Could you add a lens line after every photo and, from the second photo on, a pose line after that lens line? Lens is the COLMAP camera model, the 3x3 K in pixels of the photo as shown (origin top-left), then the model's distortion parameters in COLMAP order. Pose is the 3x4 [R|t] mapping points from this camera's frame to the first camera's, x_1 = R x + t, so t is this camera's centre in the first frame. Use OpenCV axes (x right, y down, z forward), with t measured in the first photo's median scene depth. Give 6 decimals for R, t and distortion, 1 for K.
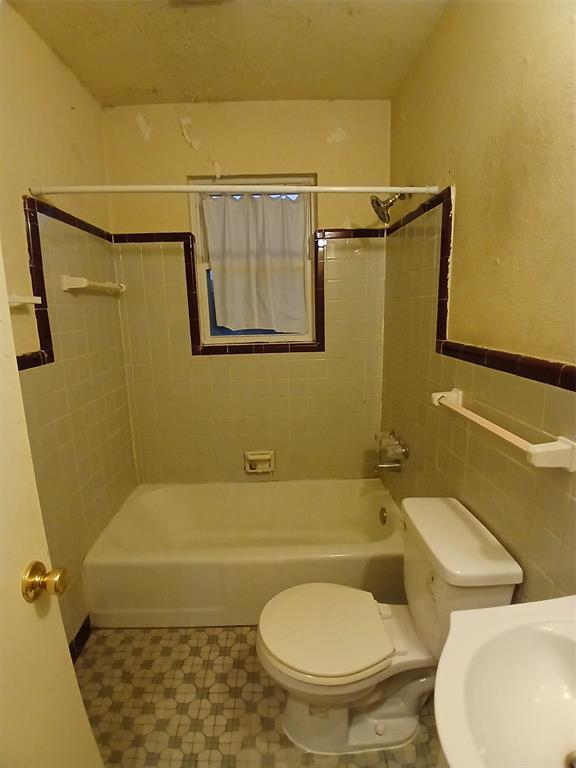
lens RADIAL K [[381.9, 0, 282.2], [0, 381.9, 386.6], [0, 0, 1]] dist [-0.007642, -0.027649]
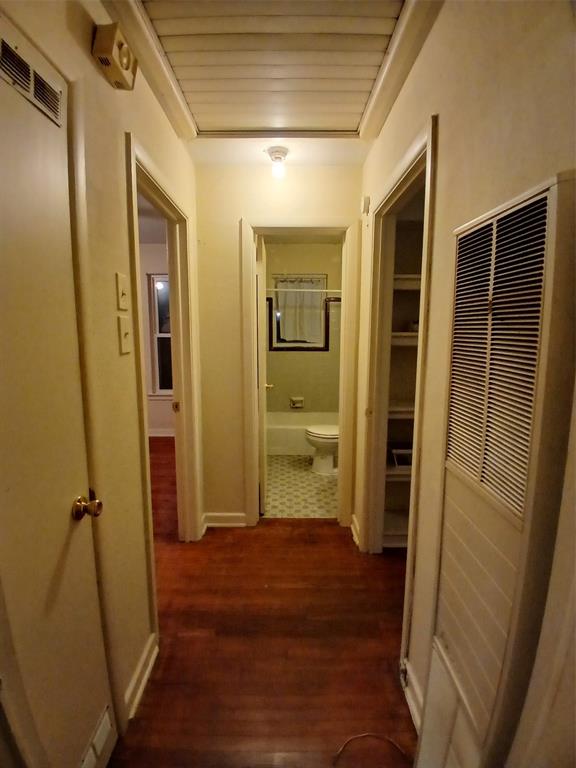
lens RADIAL K [[381.9, 0, 282.8], [0, 381.9, 384.3], [0, 0, 1]] dist [-0.007642, -0.027649]
pose [[0.999440, 0.028298, -0.017868, -0.119621], [-0.029081, 0.998554, -0.045207, 0.224628], [0.016563, 0.045701, 0.998818, -1.307384]]
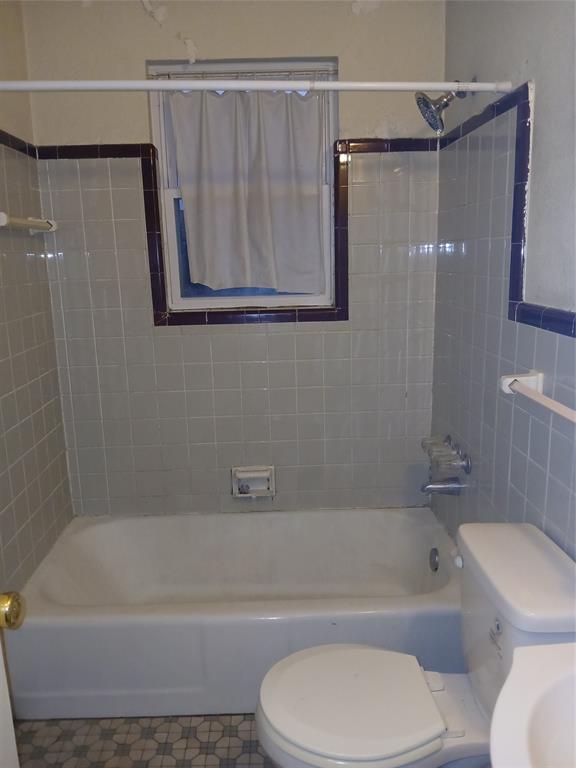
lens RADIAL K [[595.7, 0, 284.0], [0, 595.7, 386.2], [0, 0, 1]] dist [0.041888, -0.100324]
pose [[0.999988, -0.001850, 0.004553, -0.010318], [0.001793, 0.999921, 0.012403, 0.013754], [-0.004575, -0.012395, 0.999913, -0.072818]]
